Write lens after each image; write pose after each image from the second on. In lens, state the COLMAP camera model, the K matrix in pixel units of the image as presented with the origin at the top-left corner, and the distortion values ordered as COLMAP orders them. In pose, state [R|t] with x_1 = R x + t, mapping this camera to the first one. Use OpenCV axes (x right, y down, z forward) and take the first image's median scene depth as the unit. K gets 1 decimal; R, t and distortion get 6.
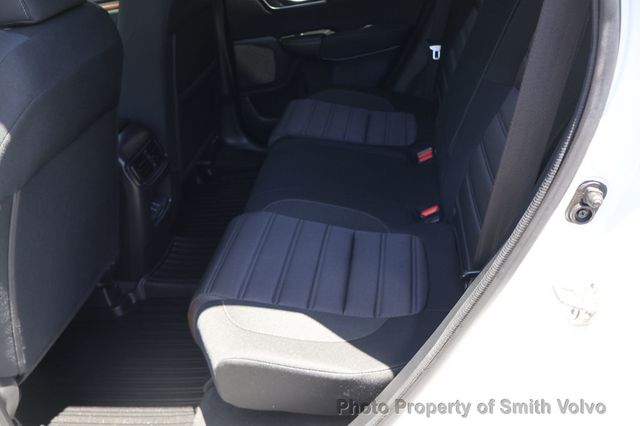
lens RADIAL K [[539.3, 0, 320.0], [0, 539.3, 213.0], [0, 0, 1]] dist [-0.005898, 0.006807]
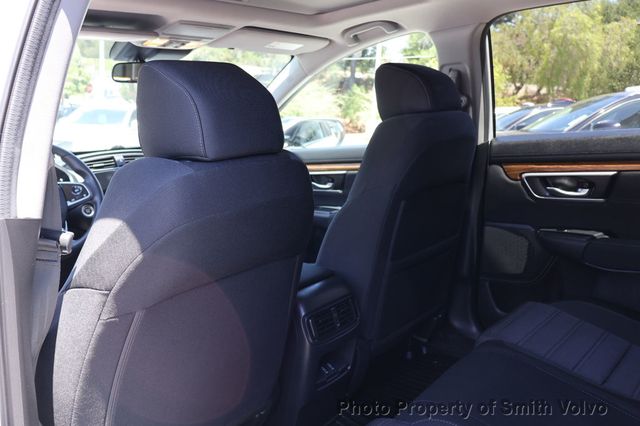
lens RADIAL K [[539.3, 0, 320.0], [0, 539.3, 213.0], [0, 0, 1]] dist [-0.005898, 0.006807]
pose [[0.825659, 0.202335, -0.526638, 0.092516], [-0.349272, 0.916398, -0.195507, -0.058919], [0.443052, 0.345362, 0.827303, 0.122767]]
